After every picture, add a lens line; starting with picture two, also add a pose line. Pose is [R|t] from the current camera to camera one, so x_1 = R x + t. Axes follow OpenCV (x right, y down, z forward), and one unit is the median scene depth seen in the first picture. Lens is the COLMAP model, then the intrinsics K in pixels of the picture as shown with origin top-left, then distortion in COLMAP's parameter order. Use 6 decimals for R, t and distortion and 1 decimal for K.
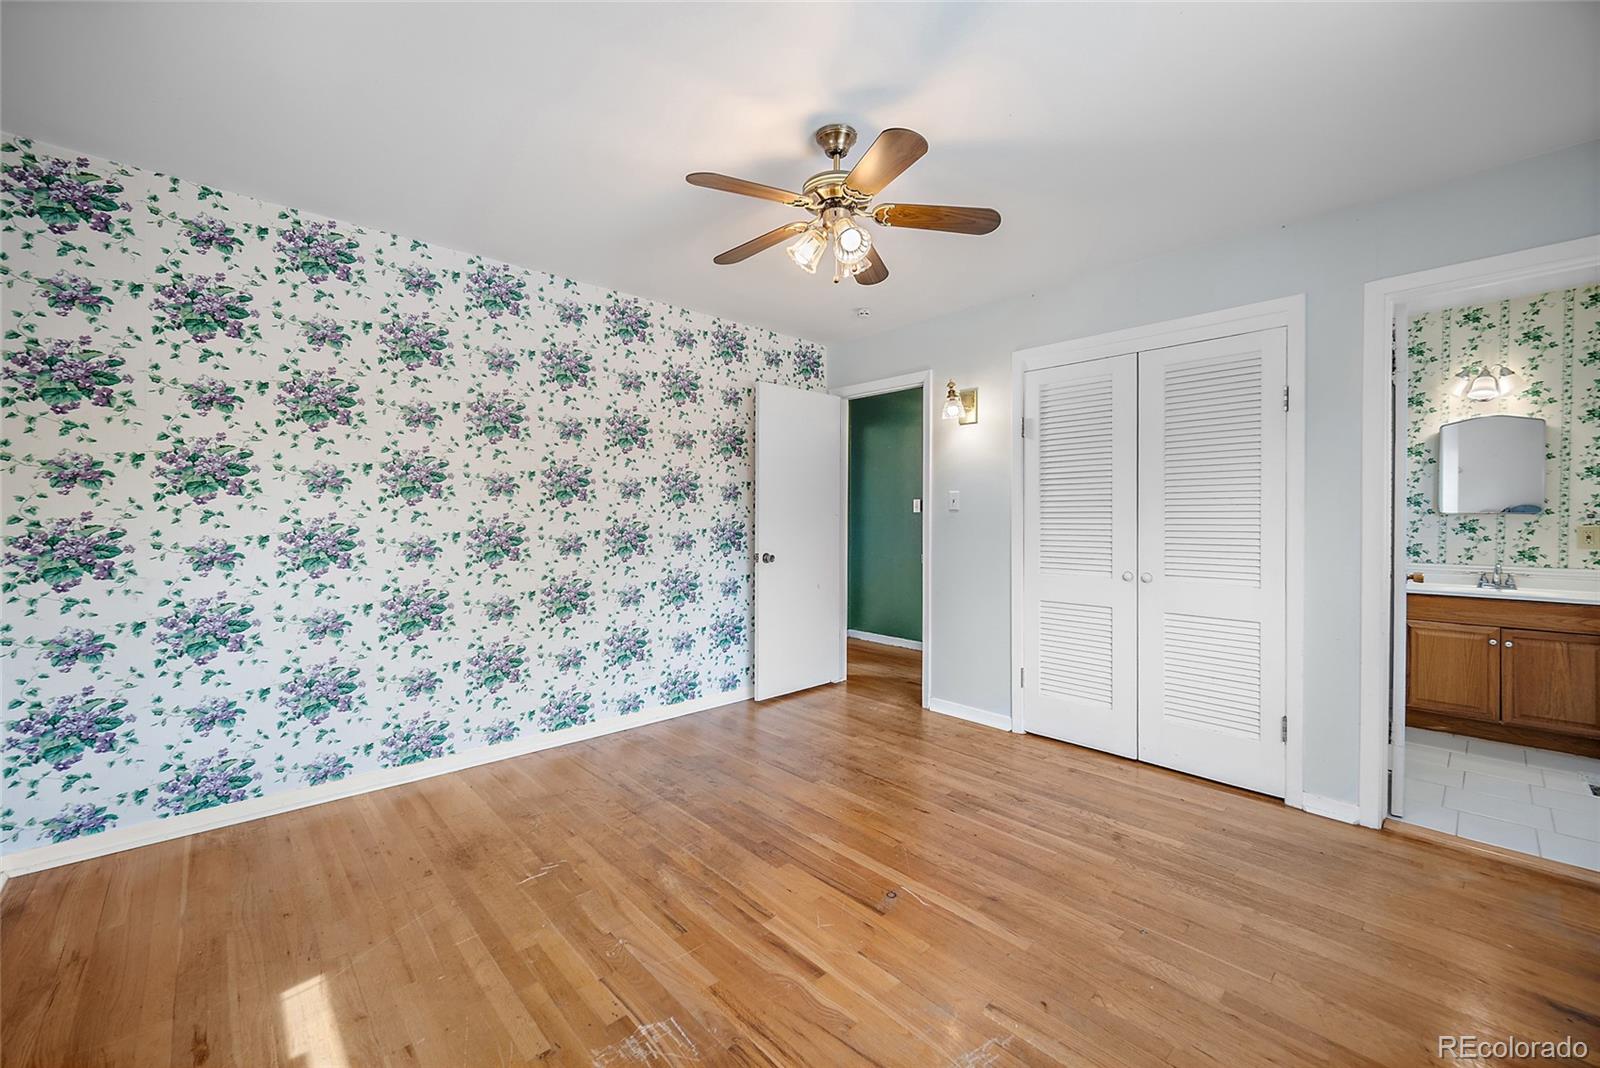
lens RADIAL K [[633.0, 0, 800.7], [0, 633.0, 523.2], [0, 0, 1]] dist [-0.001320, -0.000402]
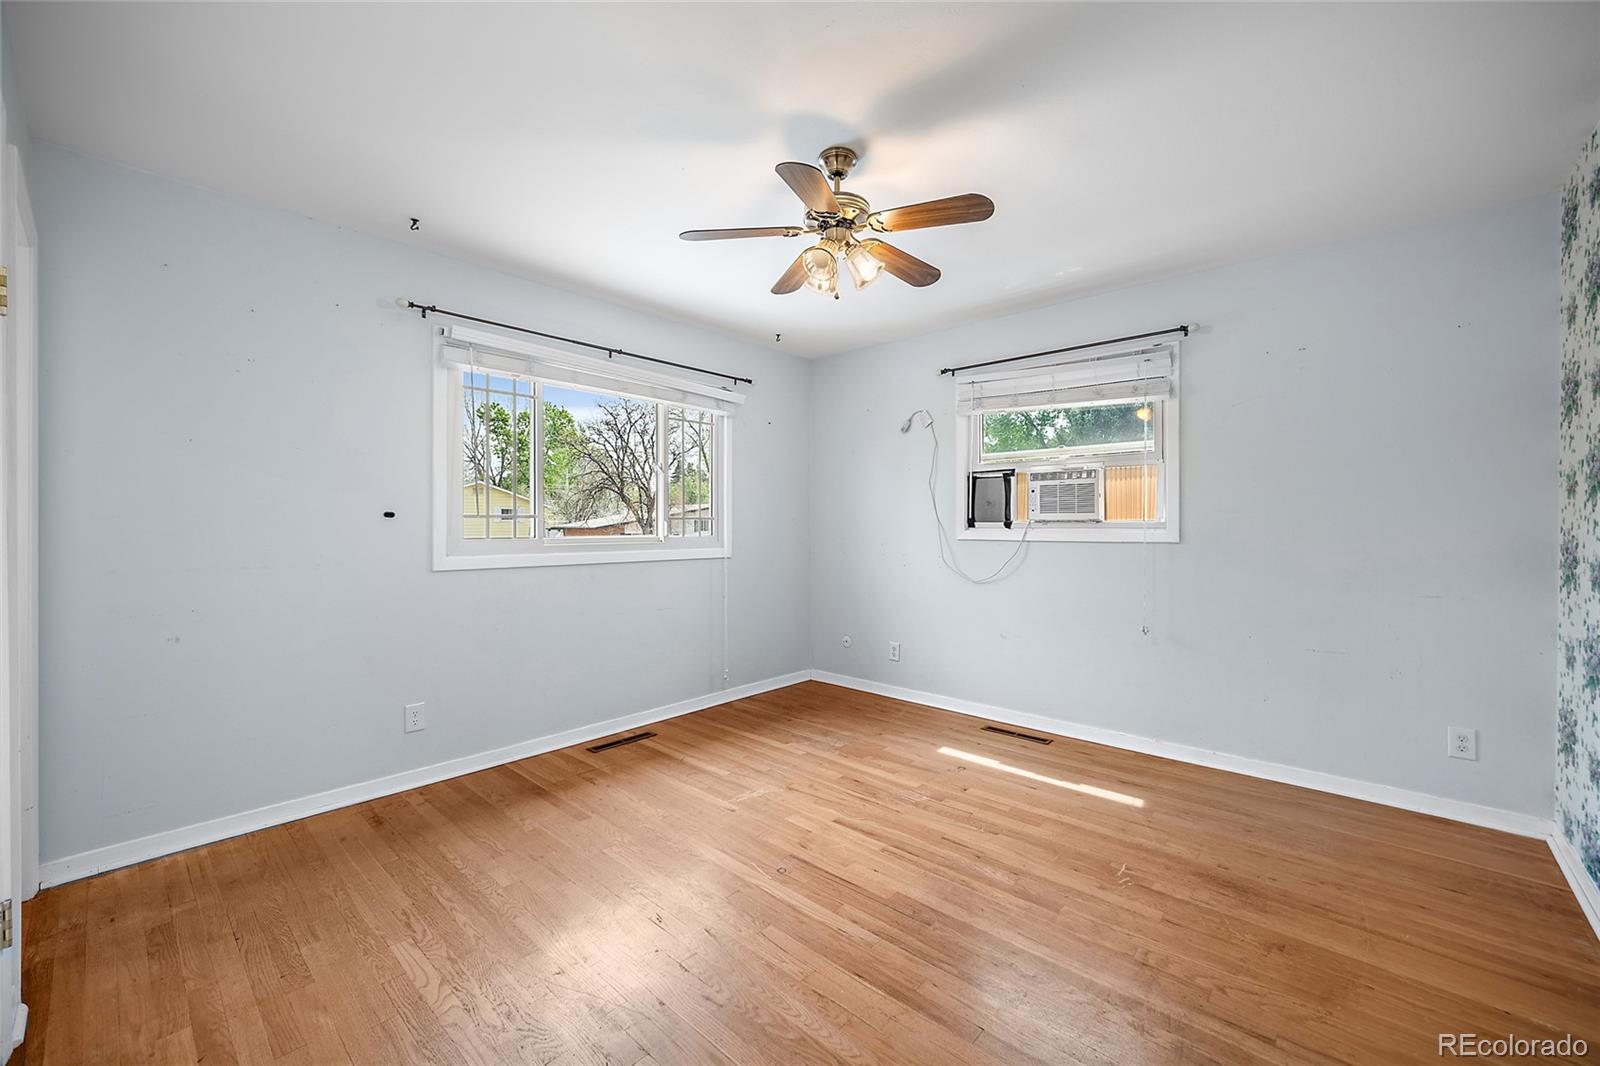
lens RADIAL K [[633.0, 0, 799.7], [0, 633.0, 526.2], [0, 0, 1]] dist [-0.001320, -0.000402]
pose [[-0.996824, -0.005710, -0.079427, 0.207669], [-0.006891, 0.999870, 0.014603, -0.021309], [0.079333, 0.015104, -0.996734, 2.130004]]
